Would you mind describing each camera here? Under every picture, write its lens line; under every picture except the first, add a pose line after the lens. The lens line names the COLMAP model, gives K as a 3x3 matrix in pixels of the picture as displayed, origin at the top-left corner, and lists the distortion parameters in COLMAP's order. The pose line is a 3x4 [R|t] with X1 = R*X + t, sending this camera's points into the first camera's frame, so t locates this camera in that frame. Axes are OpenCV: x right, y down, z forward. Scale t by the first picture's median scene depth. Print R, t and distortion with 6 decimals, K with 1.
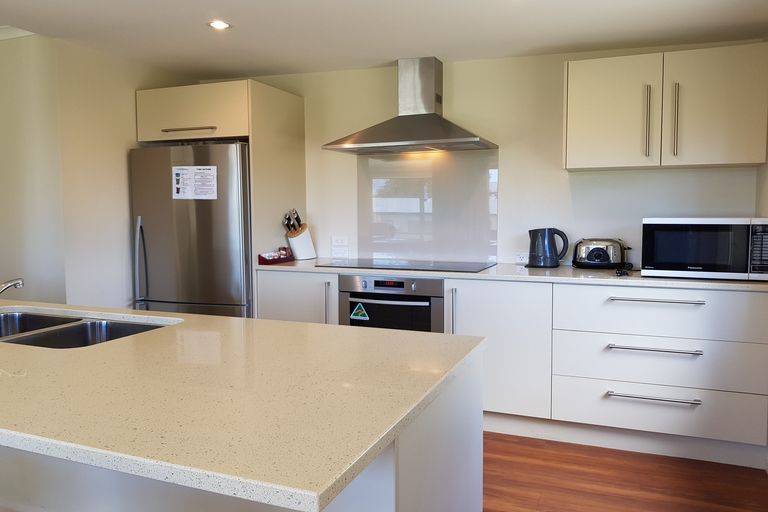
lens RADIAL K [[603.7, 0, 384.0], [0, 603.7, 256.0], [0, 0, 1]] dist [0.039159, -0.089513]
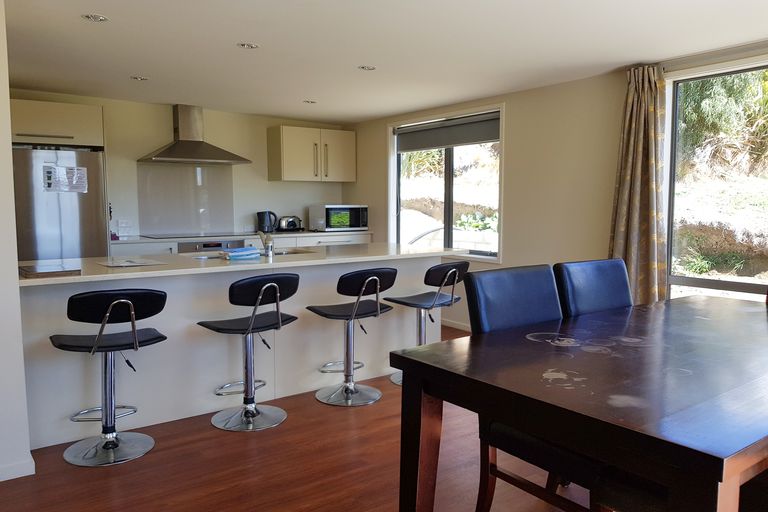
lens RADIAL K [[603.7, 0, 384.0], [0, 603.7, 256.0], [0, 0, 1]] dist [0.039159, -0.089513]
pose [[0.520055, -0.071947, 0.851097, -1.194664], [0.062133, 0.996993, 0.046314, 0.029190], [-0.851870, 0.028795, 0.522961, -0.290742]]
